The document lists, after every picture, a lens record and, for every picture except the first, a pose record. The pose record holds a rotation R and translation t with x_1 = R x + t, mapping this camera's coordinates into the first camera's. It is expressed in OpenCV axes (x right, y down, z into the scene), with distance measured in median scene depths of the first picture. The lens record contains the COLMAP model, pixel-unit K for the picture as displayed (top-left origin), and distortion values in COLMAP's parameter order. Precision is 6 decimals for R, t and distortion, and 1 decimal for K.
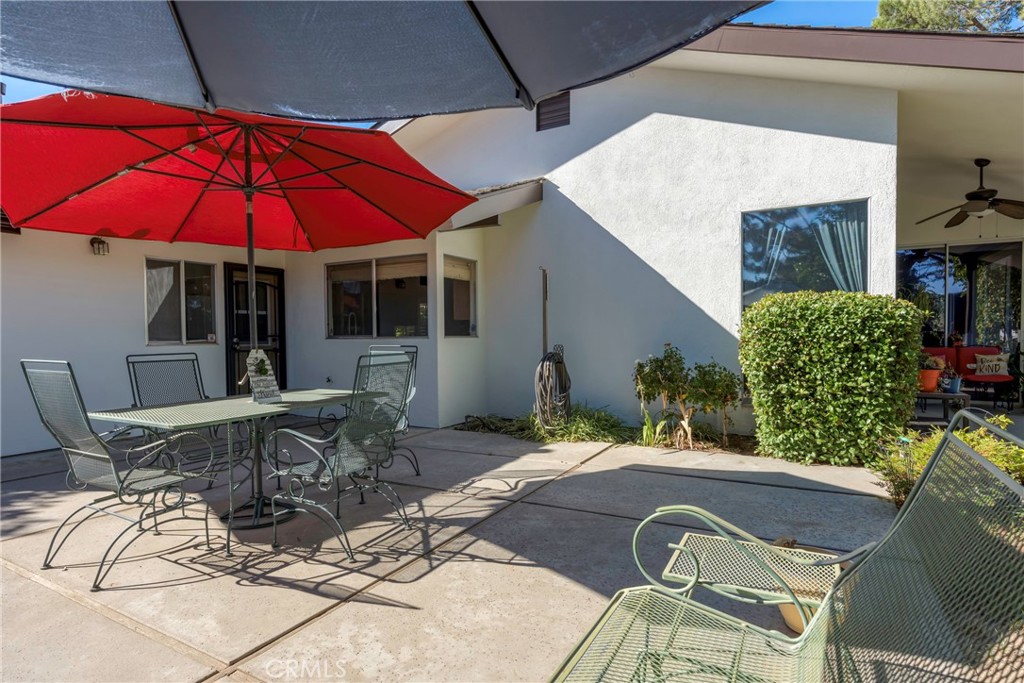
lens RADIAL K [[541.9, 0, 489.2], [0, 541.9, 350.6], [0, 0, 1]] dist [-0.018858, 0.000303]
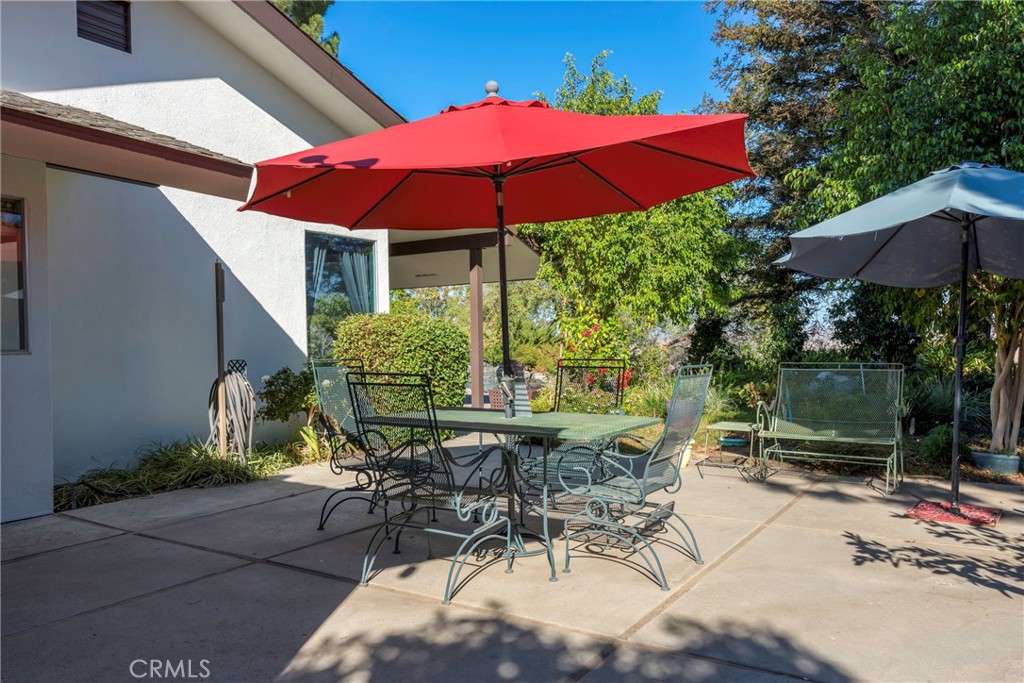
lens RADIAL K [[758.3, 0, 487.4], [0, 758.3, 344.7], [0, 0, 1]] dist [0.007108, 0.002079]
pose [[0.056136, 0.007496, 0.998395, -0.840592], [0.037395, 0.999254, -0.009605, -0.002269], [-0.997723, 0.037874, 0.055814, 0.480513]]
